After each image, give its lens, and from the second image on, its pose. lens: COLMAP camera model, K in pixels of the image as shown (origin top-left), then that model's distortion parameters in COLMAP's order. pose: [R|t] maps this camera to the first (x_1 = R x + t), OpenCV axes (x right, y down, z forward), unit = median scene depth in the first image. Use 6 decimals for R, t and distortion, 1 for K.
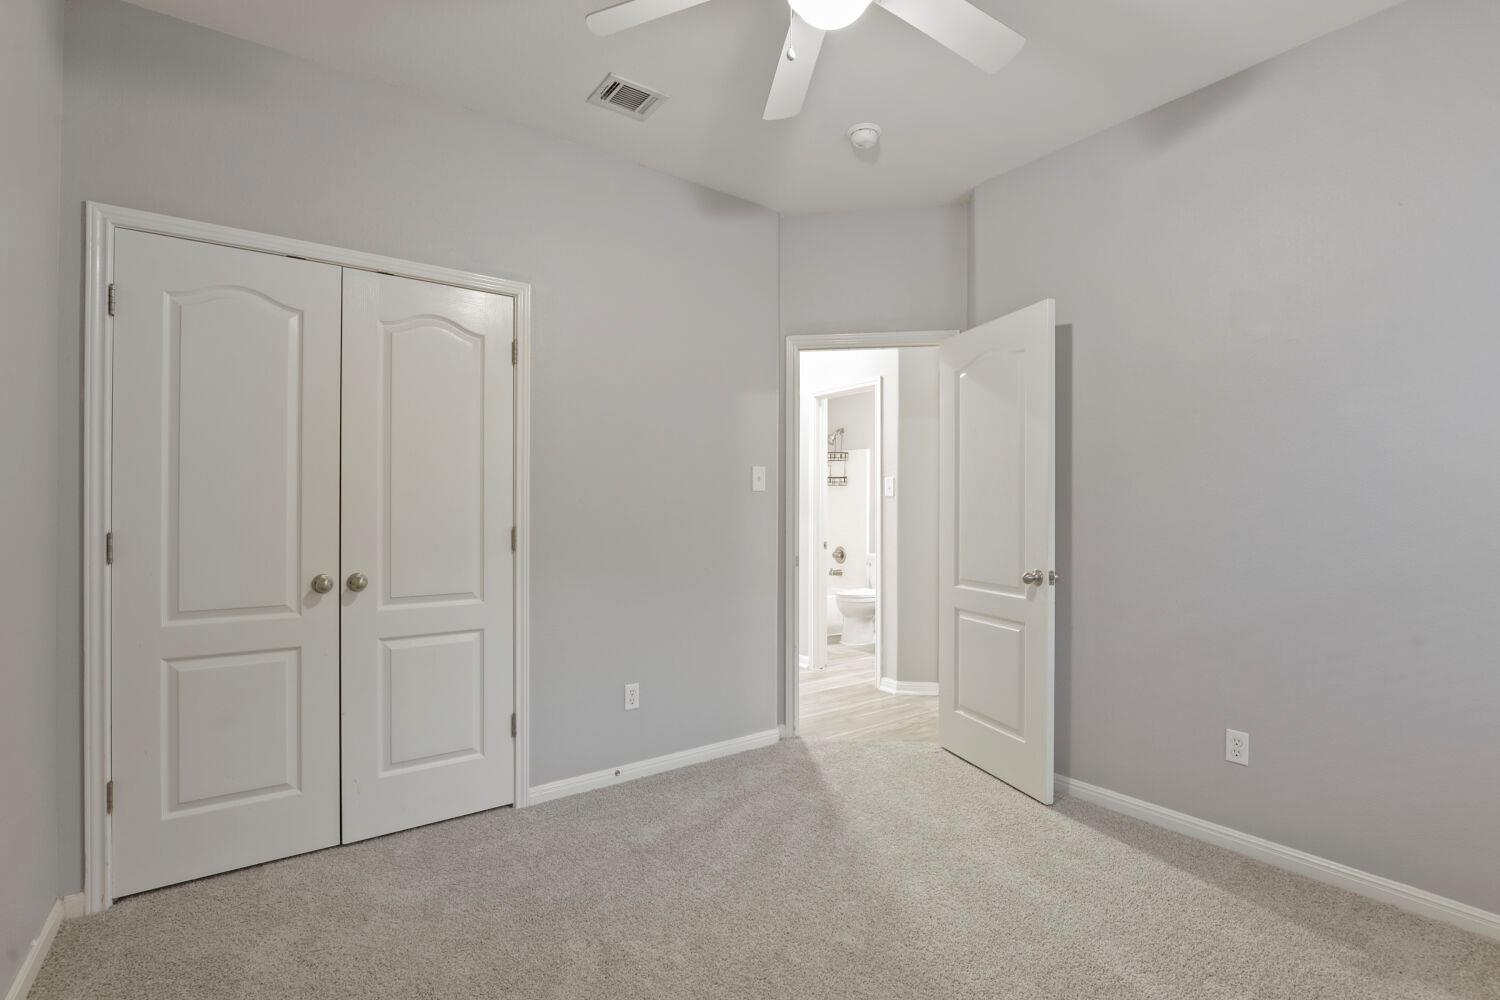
lens RADIAL K [[687.0, 0, 750.2], [0, 687.0, 501.1], [0, 0, 1]] dist [-0.034800, 0.006524]
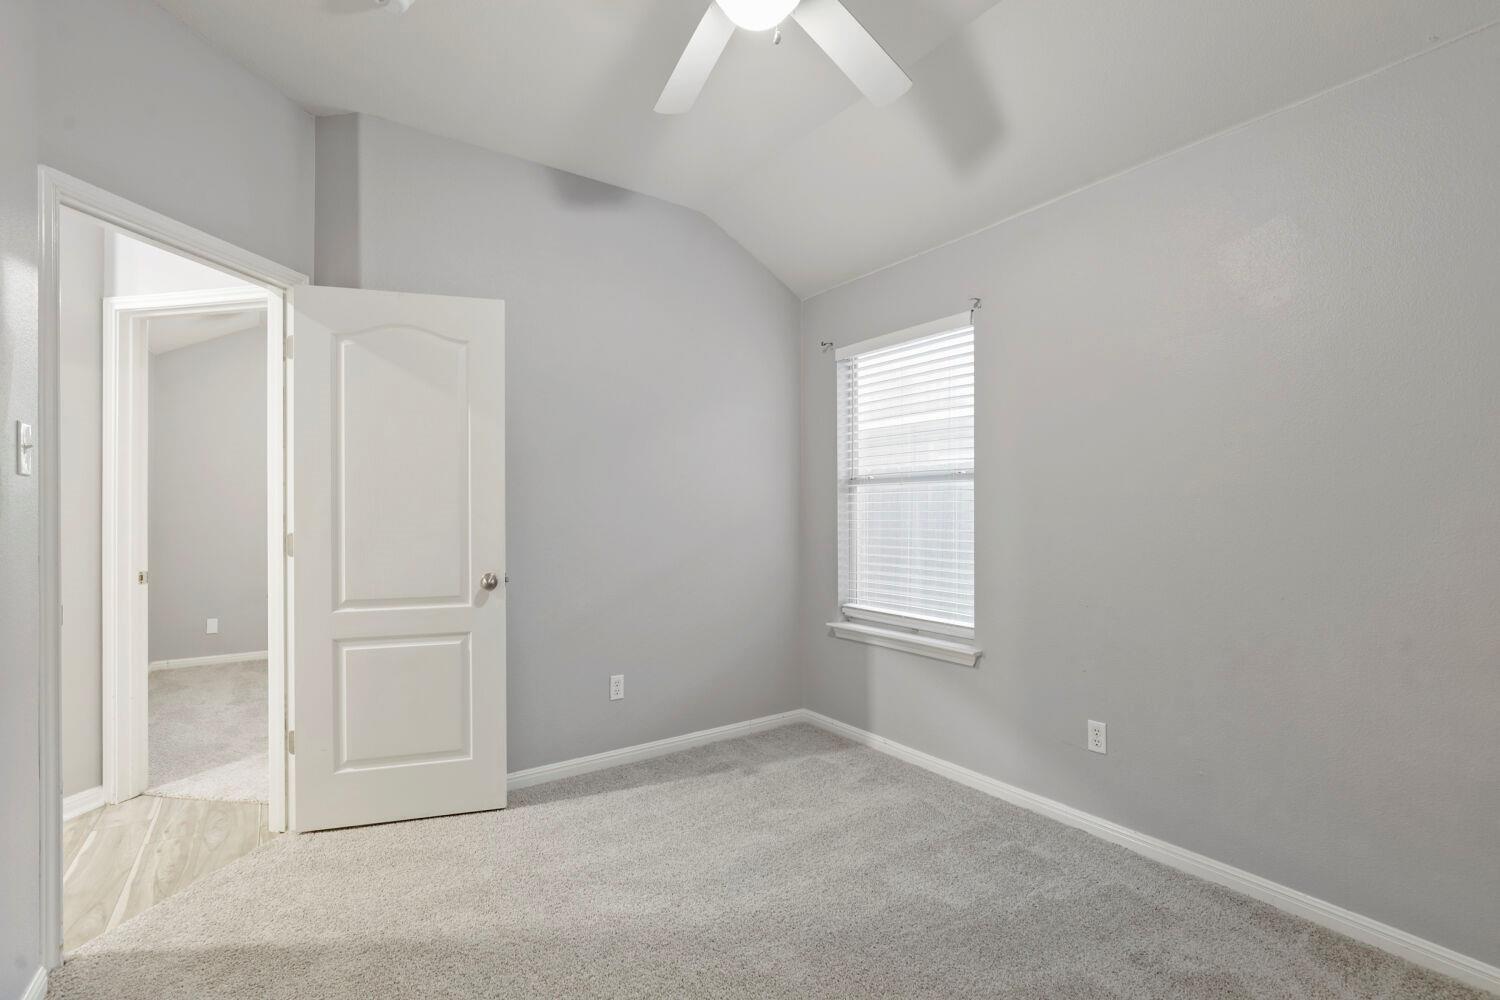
lens RADIAL K [[687.0, 0, 746.2], [0, 687.0, 505.7], [0, 0, 1]] dist [-0.034800, 0.006524]
pose [[0.011252, 0.003817, 0.999929, -0.553130], [-0.002882, 0.999989, -0.003785, 0.007983], [-0.999933, -0.002839, 0.011263, 0.634973]]
